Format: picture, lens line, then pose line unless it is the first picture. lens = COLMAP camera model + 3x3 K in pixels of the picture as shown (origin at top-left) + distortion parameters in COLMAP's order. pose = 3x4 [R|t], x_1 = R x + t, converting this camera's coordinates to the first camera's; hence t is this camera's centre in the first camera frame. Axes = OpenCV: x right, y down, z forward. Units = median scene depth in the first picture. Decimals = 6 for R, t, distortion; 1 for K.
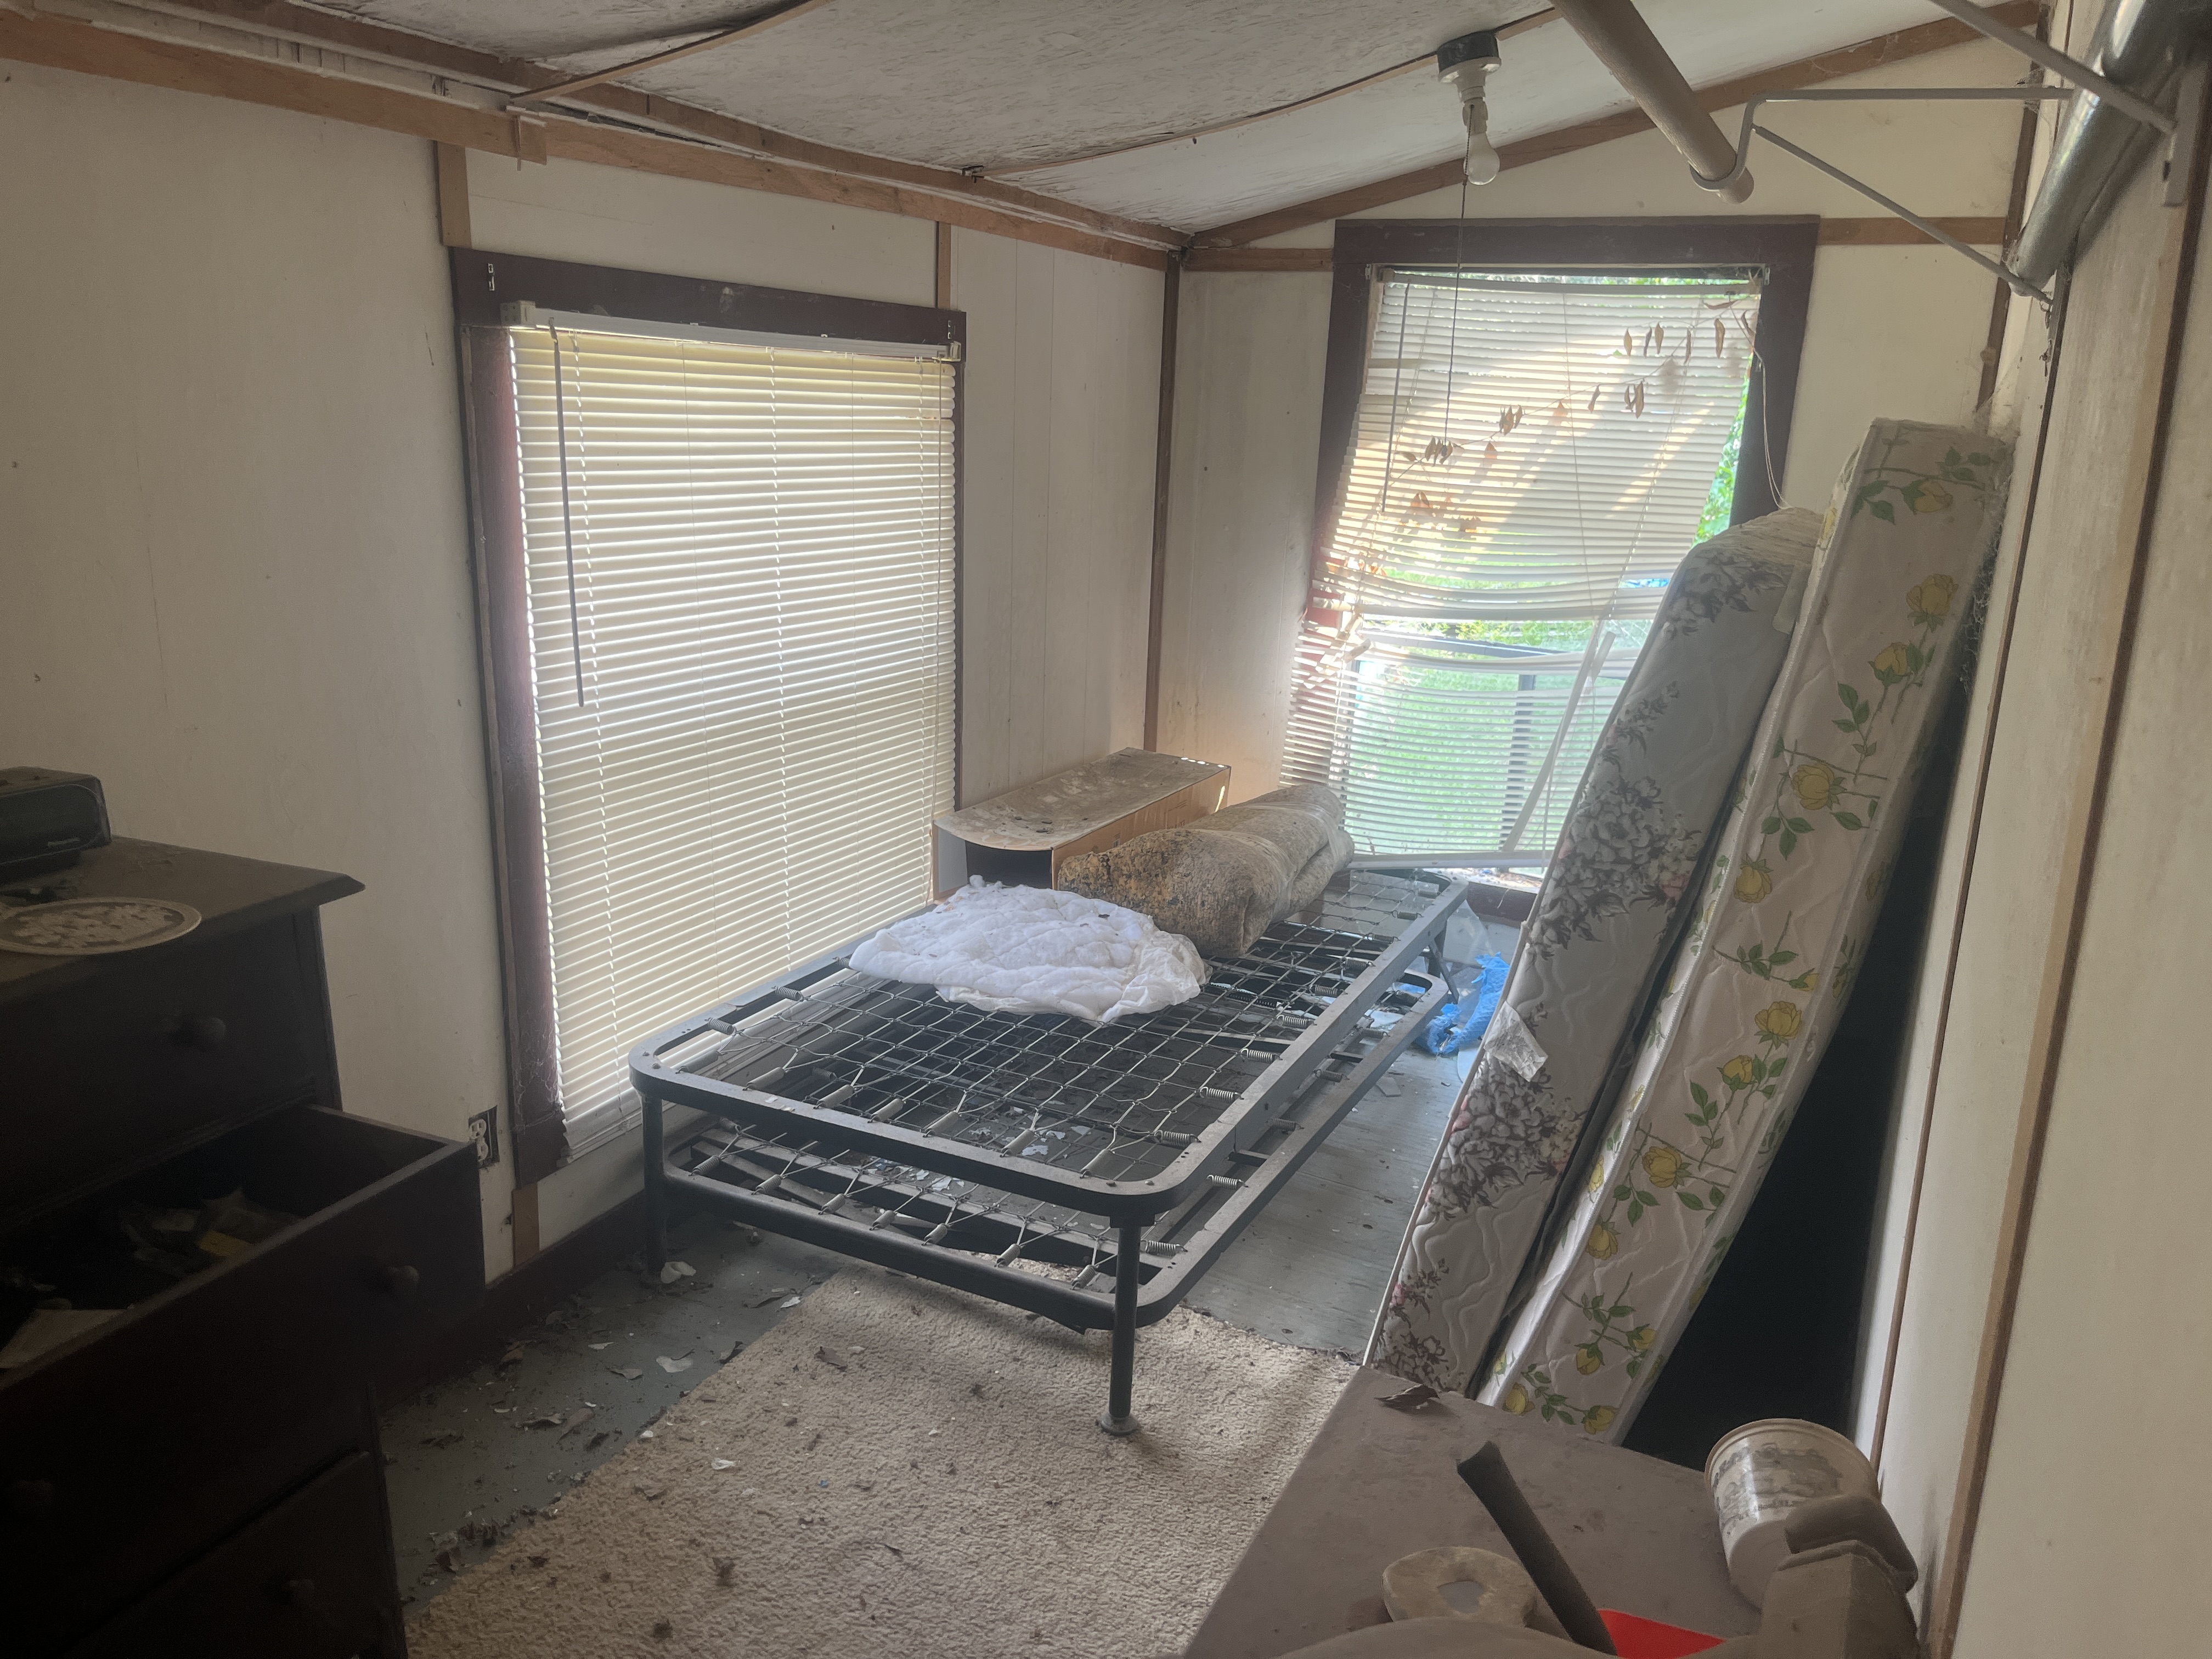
lens RADIAL K [[1691.3, 0, 1098.8], [0, 1691.3, 840.8], [0, 0, 1]] dist [0.062711, -0.084857]
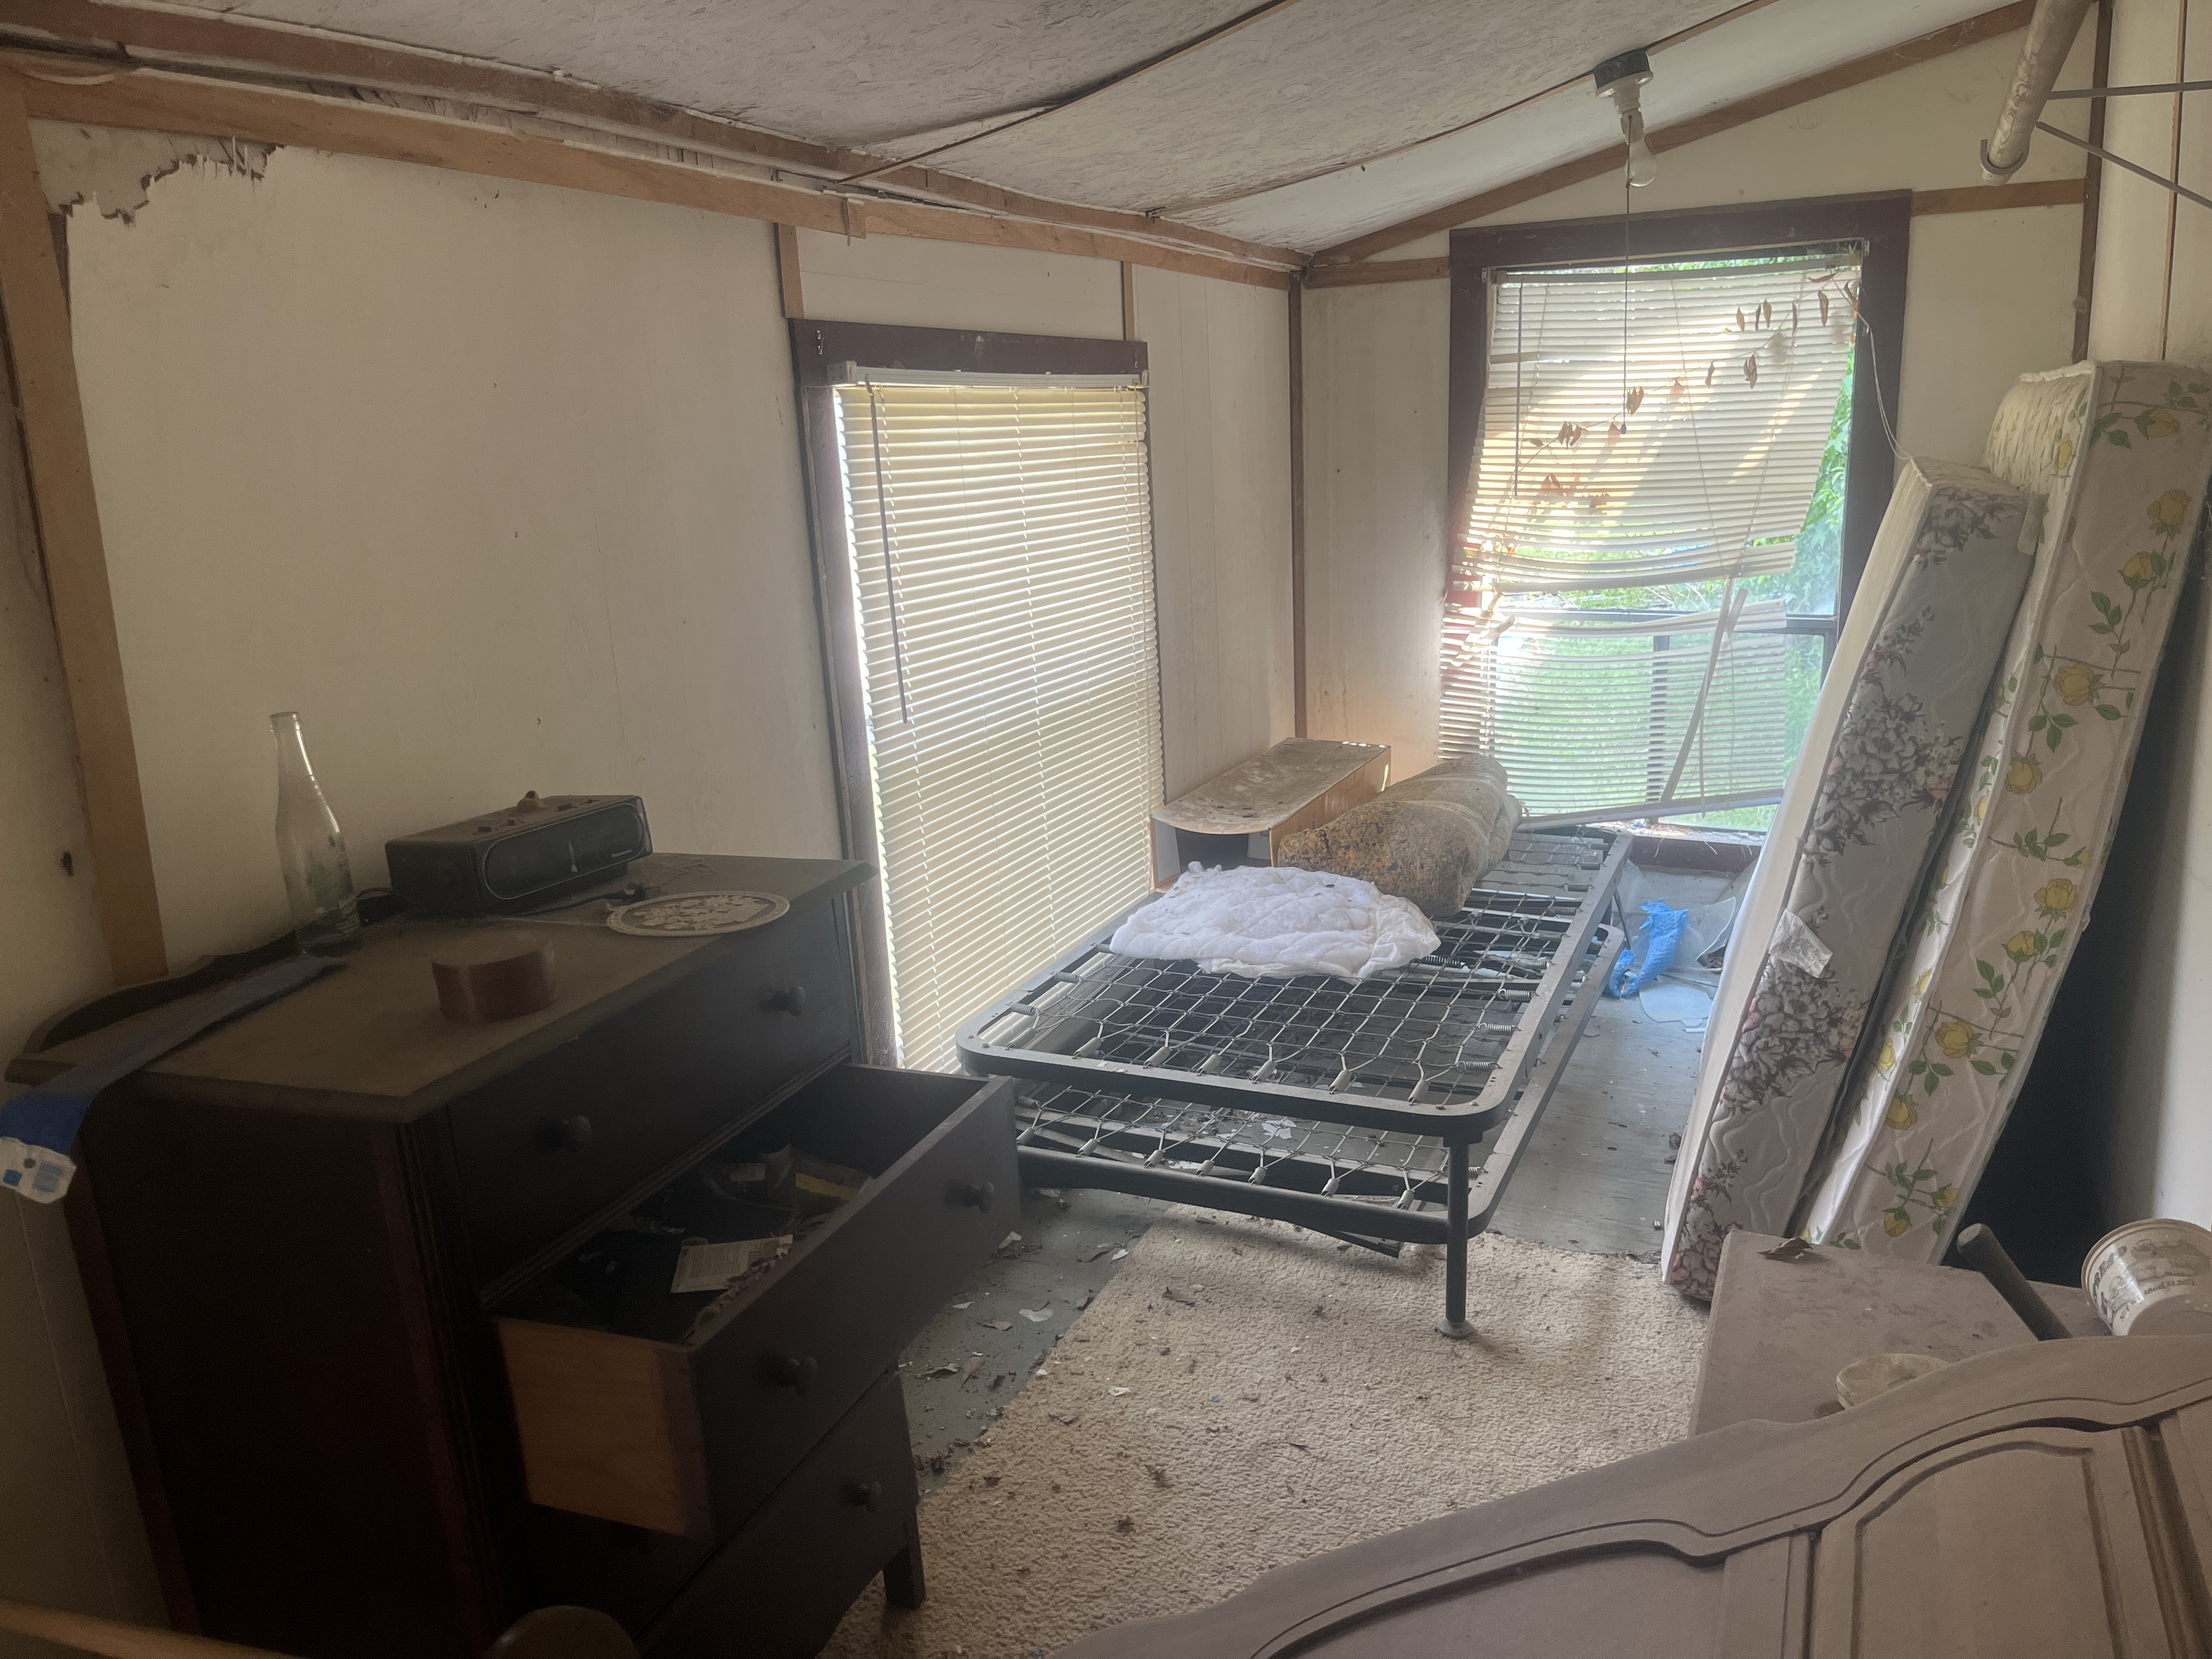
lens RADIAL K [[1691.3, 0, 1127.9], [0, 1691.3, 823.2], [0, 0, 1]] dist [0.062711, -0.084857]
pose [[0.996035, -0.087110, 0.018031, -0.176663], [0.087515, 0.995897, -0.023036, 0.023038], [-0.015951, 0.024522, 0.999572, -0.093951]]
